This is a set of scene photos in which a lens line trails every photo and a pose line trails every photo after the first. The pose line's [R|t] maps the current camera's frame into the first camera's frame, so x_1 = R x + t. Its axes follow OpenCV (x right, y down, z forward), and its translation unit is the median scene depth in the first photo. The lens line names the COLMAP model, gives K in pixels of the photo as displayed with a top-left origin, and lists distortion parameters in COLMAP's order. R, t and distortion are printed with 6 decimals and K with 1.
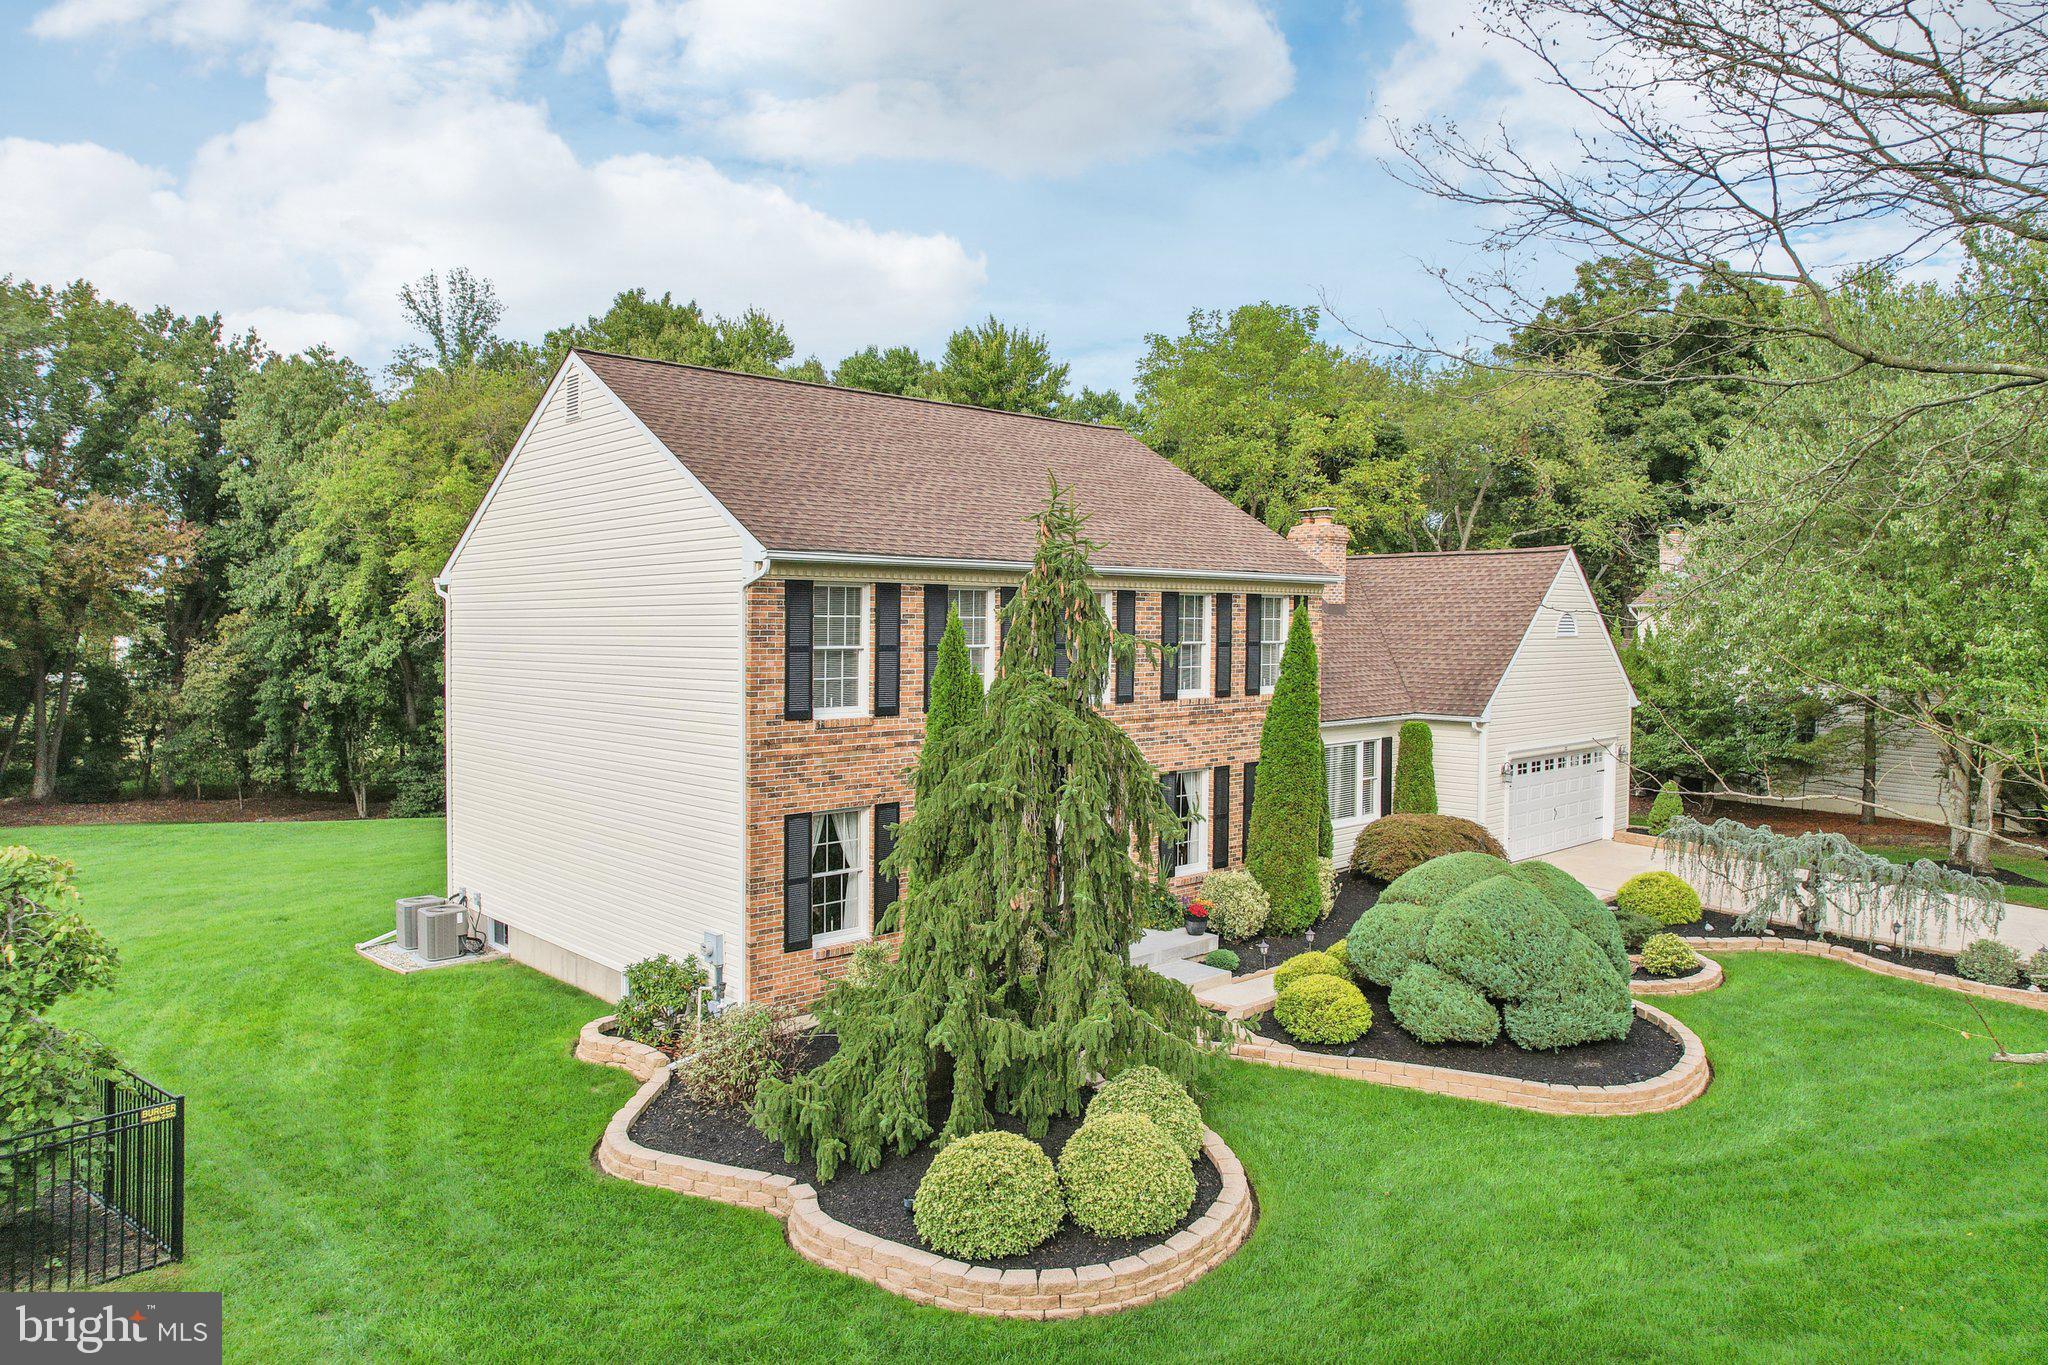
lens RADIAL K [[1335.0, 0, 1028.7], [0, 1335.0, 675.9], [0, 0, 1]] dist [-0.067181, 0.051468]
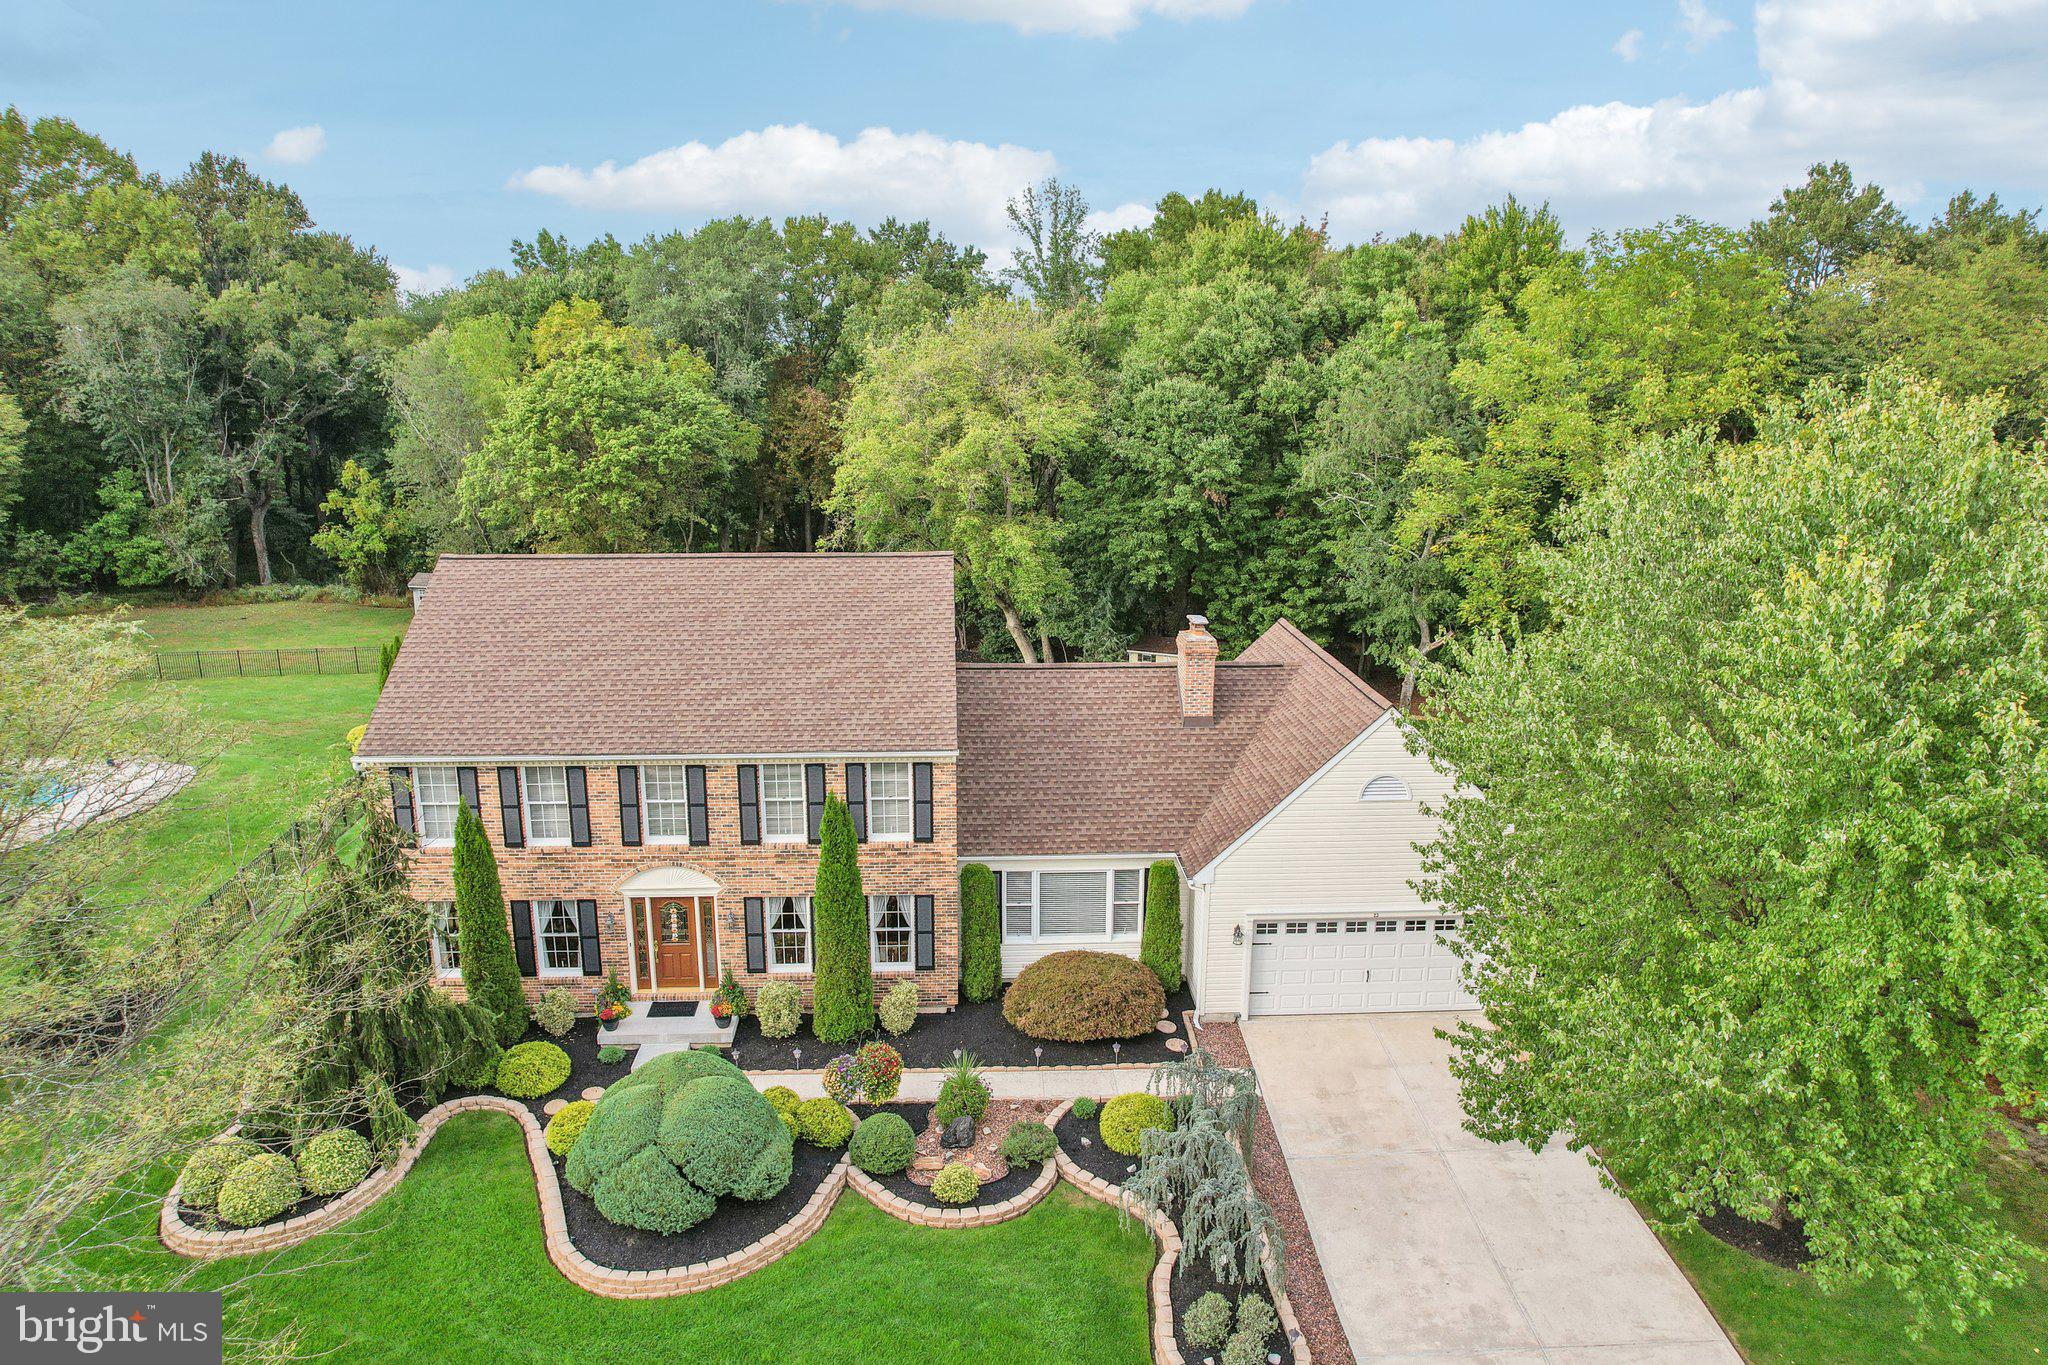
lens RADIAL K [[1335.0, 0, 1028.7], [0, 1335.0, 675.9], [0, 0, 1]] dist [-0.067181, 0.051468]
pose [[0.770290, 0.150964, -0.619567, 1.312156], [-0.027867, 0.978615, 0.203804, -0.513144], [0.637085, -0.139722, 0.758024, 0.253831]]
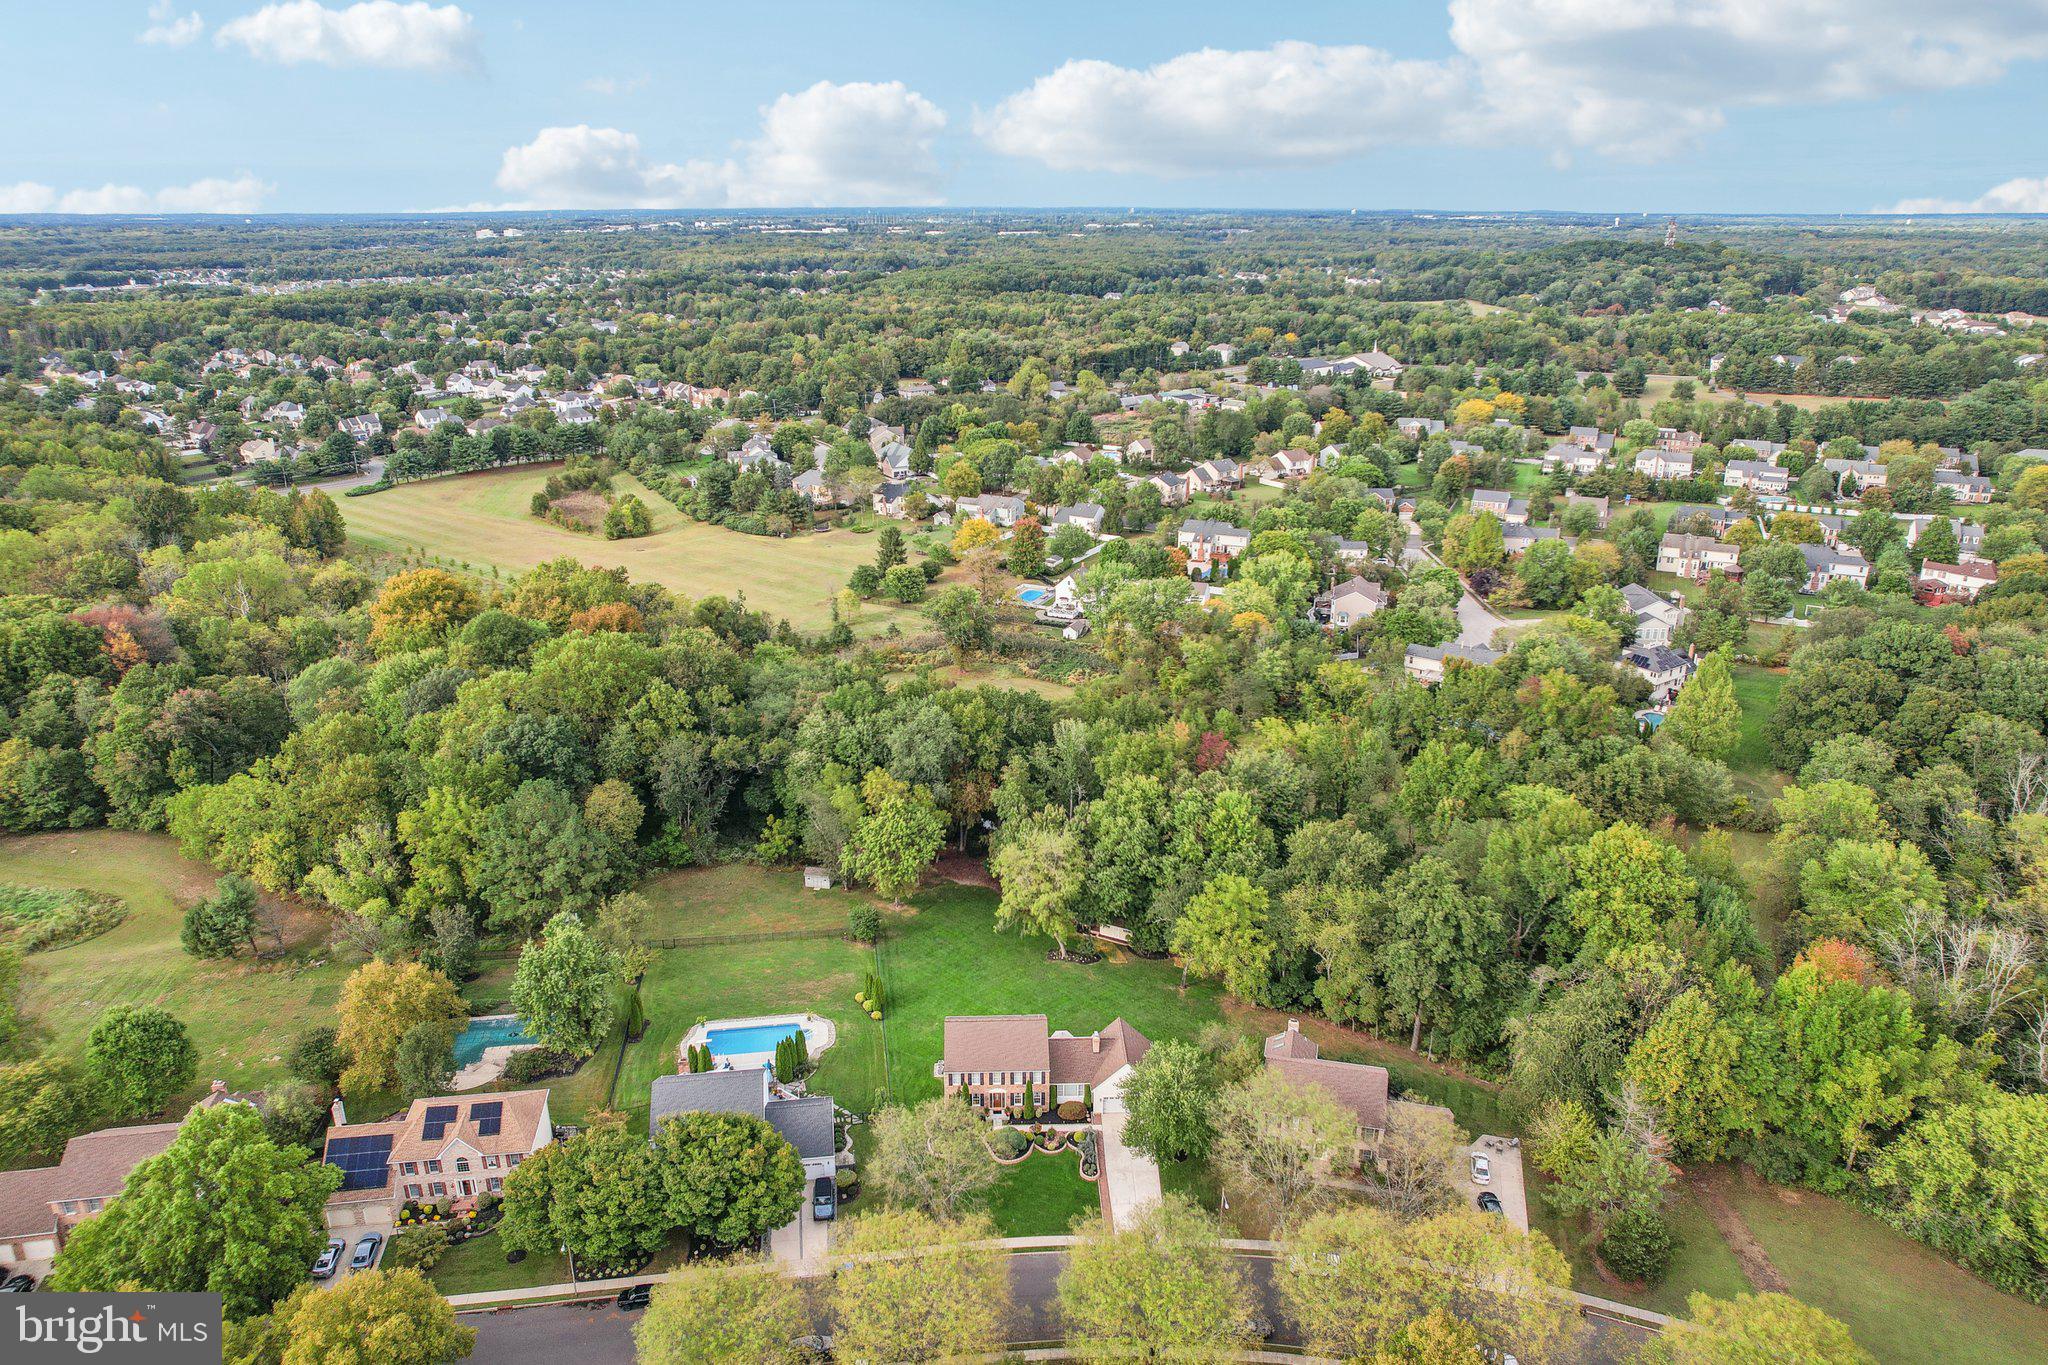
lens RADIAL K [[1335.0, 0, 1028.7], [0, 1335.0, 675.9], [0, 0, 1]] dist [-0.067181, 0.051468]
pose [[0.756263, 0.212868, -0.618671, 4.969576], [-0.023379, 0.953781, 0.299592, -5.102545], [0.653850, -0.212107, 0.726286, -4.421533]]
